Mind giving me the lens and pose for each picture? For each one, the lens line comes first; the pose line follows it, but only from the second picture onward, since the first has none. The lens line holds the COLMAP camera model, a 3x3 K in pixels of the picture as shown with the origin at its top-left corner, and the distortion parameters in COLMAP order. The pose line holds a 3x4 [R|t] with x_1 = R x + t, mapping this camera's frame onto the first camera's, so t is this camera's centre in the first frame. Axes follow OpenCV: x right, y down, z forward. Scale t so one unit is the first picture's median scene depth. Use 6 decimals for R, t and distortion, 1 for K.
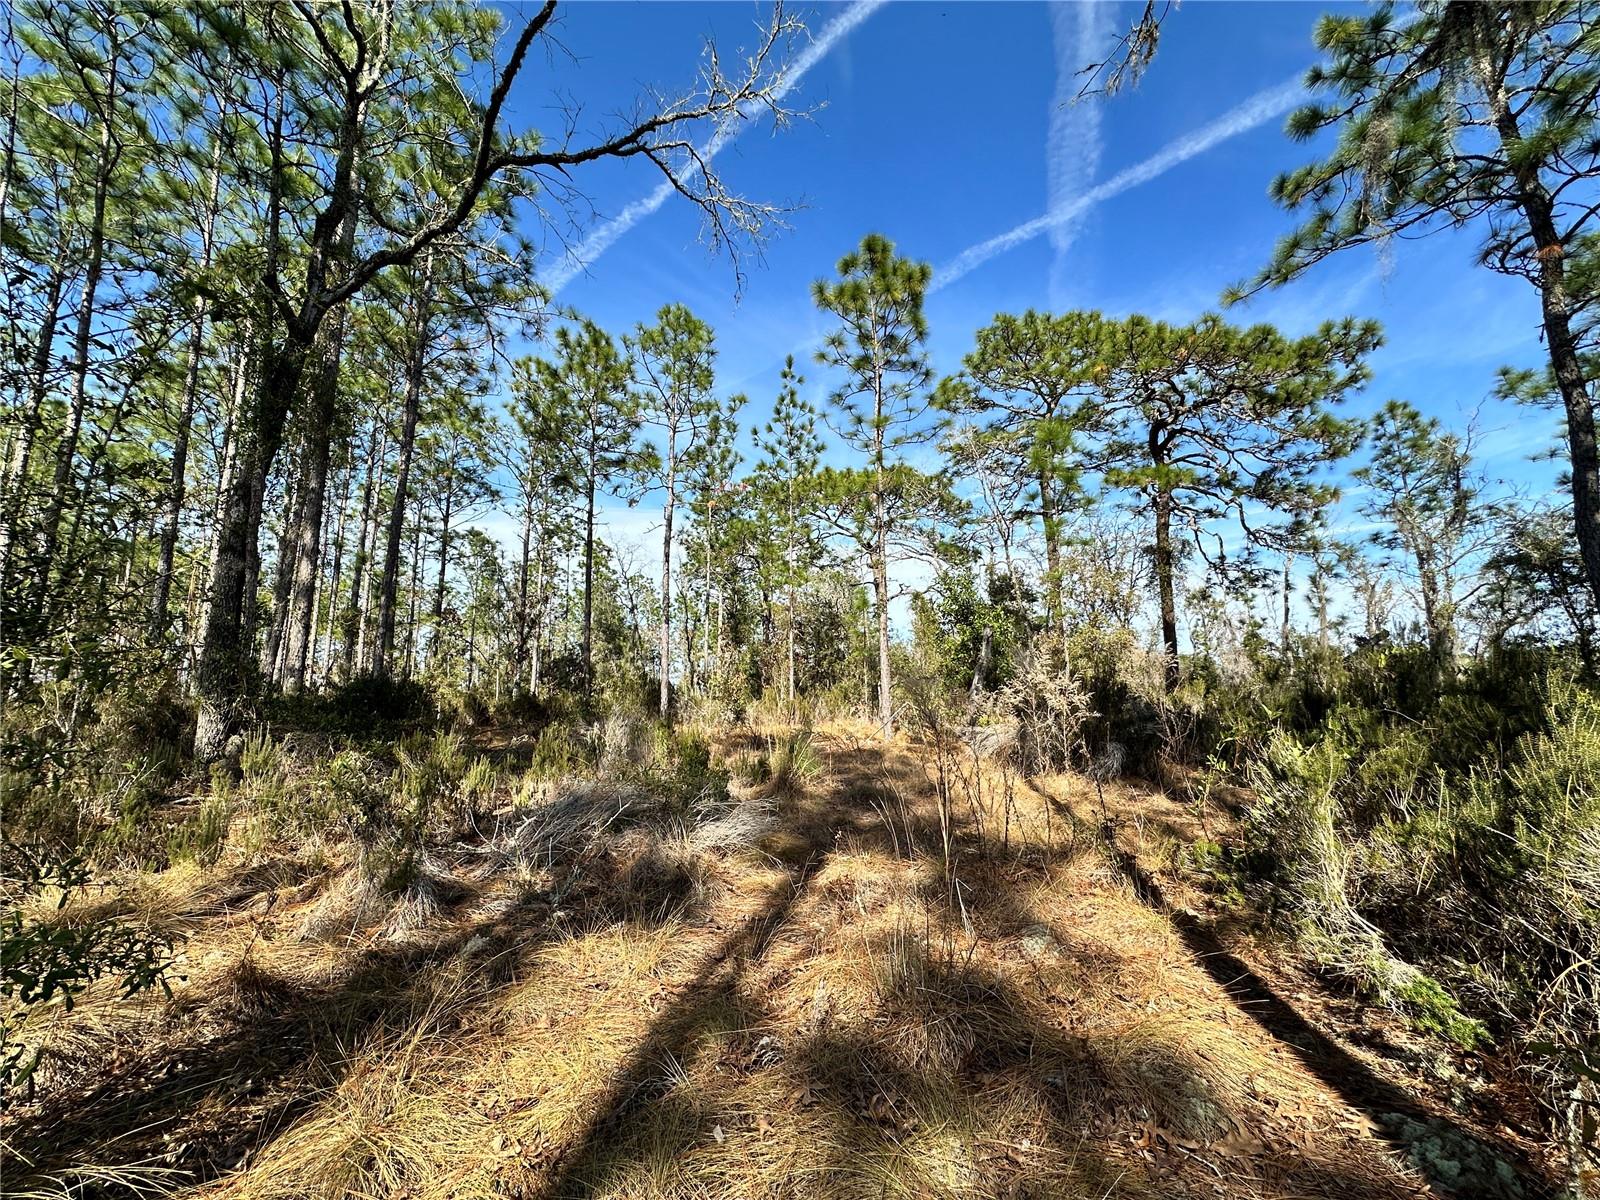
lens RADIAL K [[642.6, 0, 798.2], [0, 642.6, 604.6], [0, 0, 1]] dist [0.003336, 0.000498]
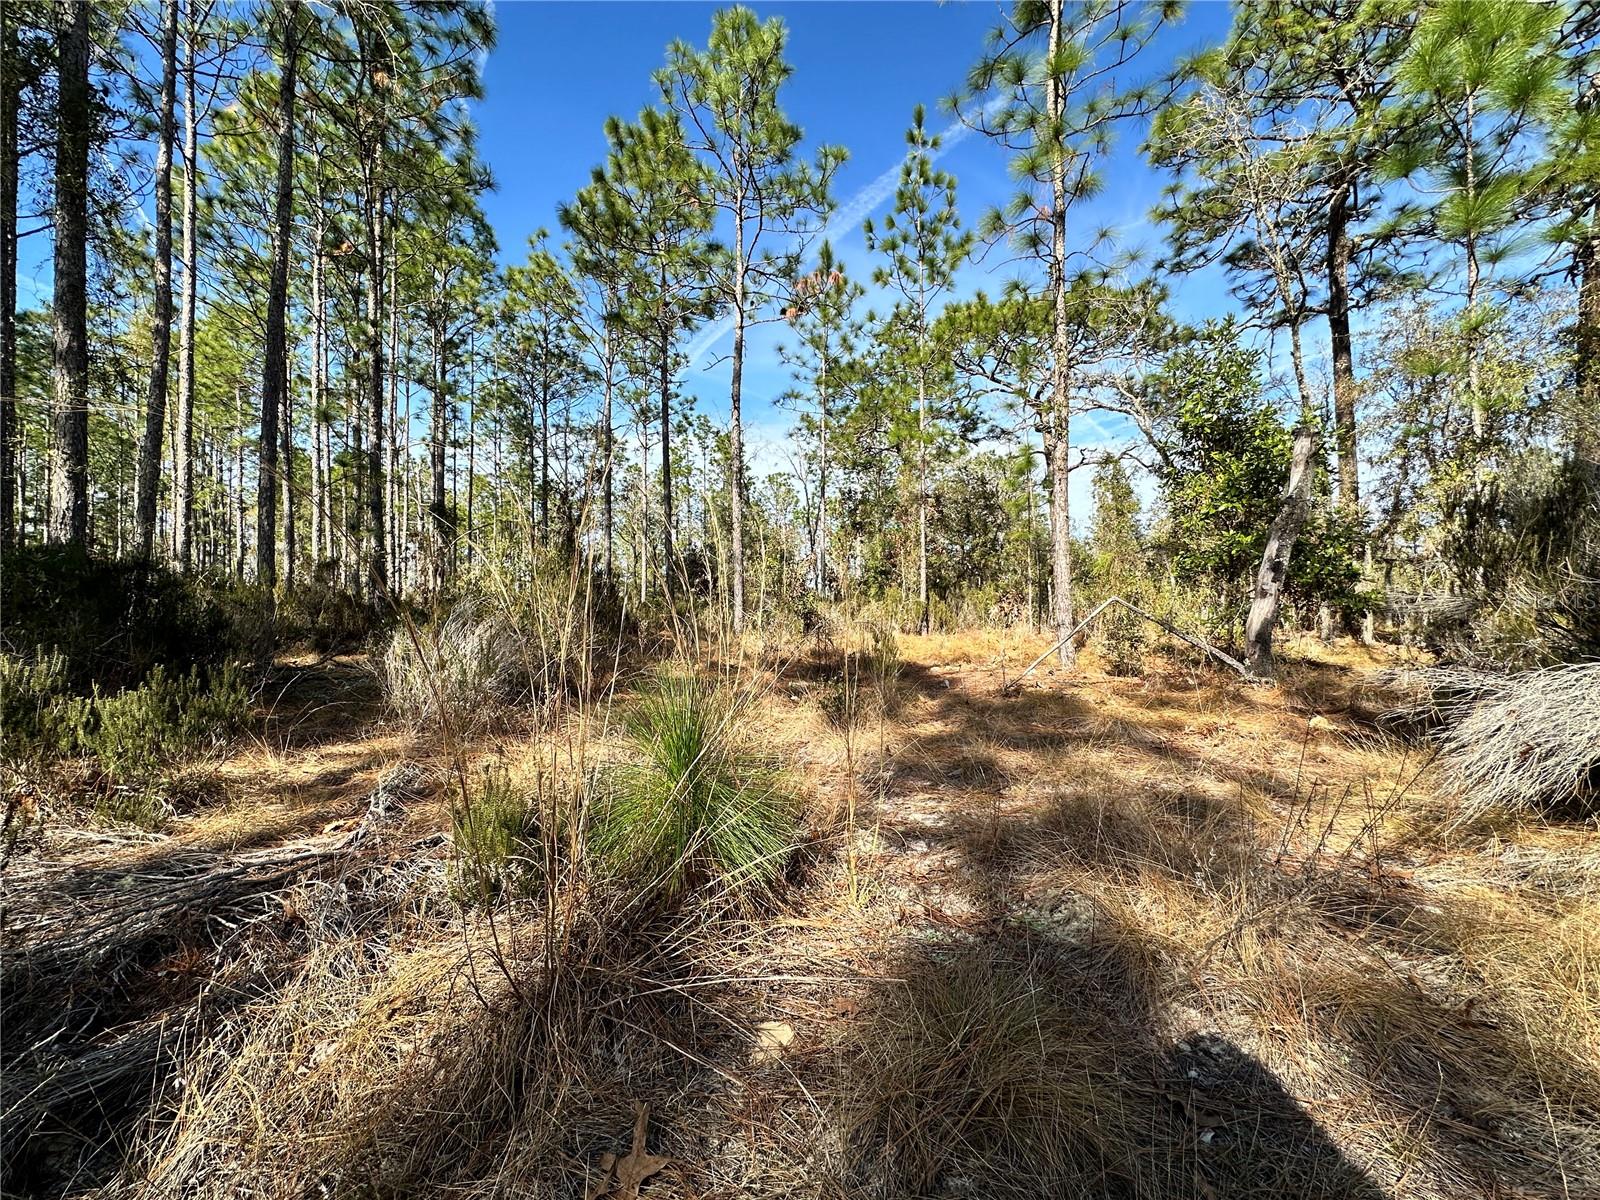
lens RADIAL K [[642.6, 0, 807.5], [0, 642.6, 600.4], [0, 0, 1]] dist [0.003336, 0.000498]
pose [[0.972391, -0.005258, -0.233299, 0.025935], [0.037148, 0.990485, 0.132511, 0.036128], [0.230382, -0.137519, 0.963334, 0.210314]]
